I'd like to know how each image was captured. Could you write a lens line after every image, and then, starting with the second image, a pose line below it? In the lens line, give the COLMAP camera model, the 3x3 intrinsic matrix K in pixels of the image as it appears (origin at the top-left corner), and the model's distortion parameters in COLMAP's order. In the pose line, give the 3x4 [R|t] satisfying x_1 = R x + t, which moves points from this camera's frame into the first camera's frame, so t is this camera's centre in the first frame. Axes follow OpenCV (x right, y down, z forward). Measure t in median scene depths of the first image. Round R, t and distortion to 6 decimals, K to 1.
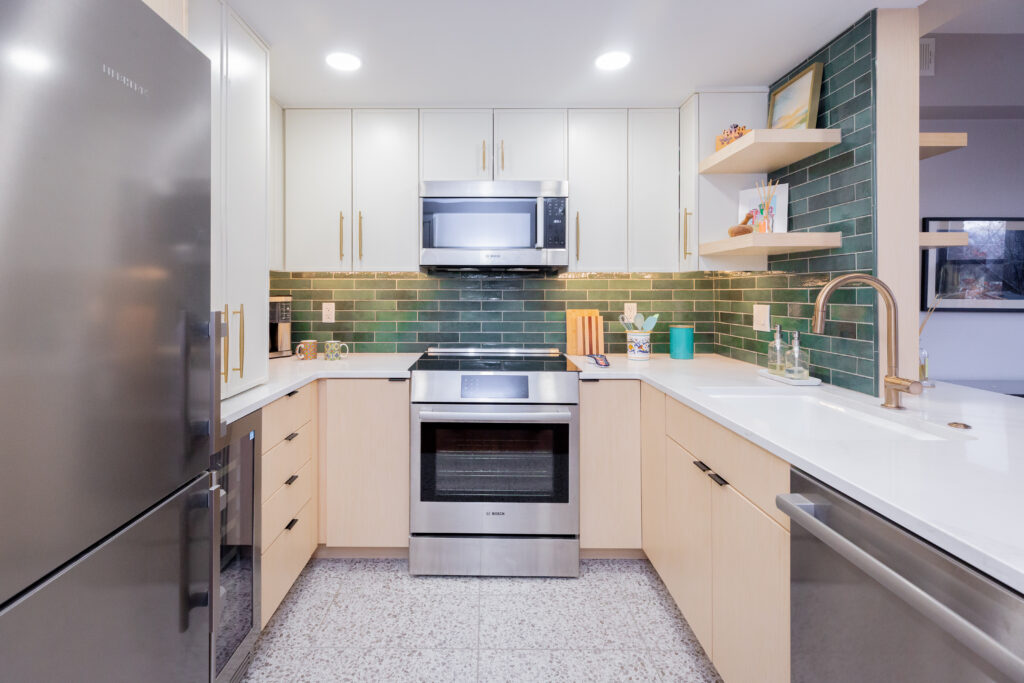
lens RADIAL K [[462.0, 0, 501.5], [0, 462.0, 288.0], [0, 0, 1]] dist [0.001220, -0.000247]
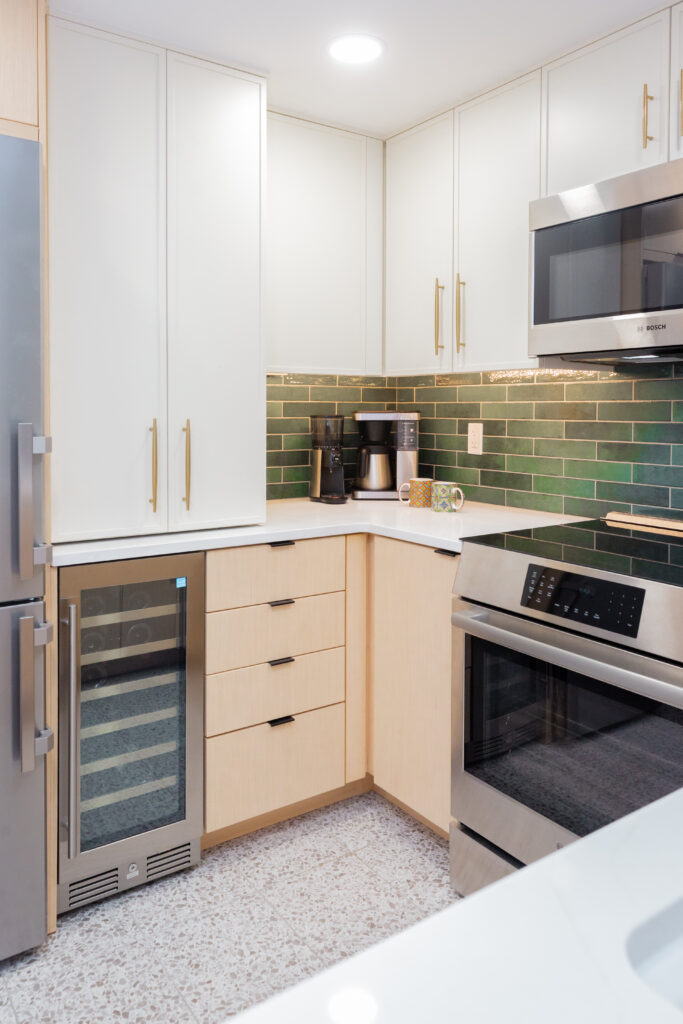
lens RADIAL K [[754.3, 0, 348.8], [0, 754.3, 421.1], [0, 0, 1]] dist [0.002338, -0.001084]
pose [[0.574464, 0.014548, -0.818400, 0.394481], [0.004455, 0.999772, 0.020899, 0.007200], [0.818517, -0.015651, 0.574268, 0.277302]]
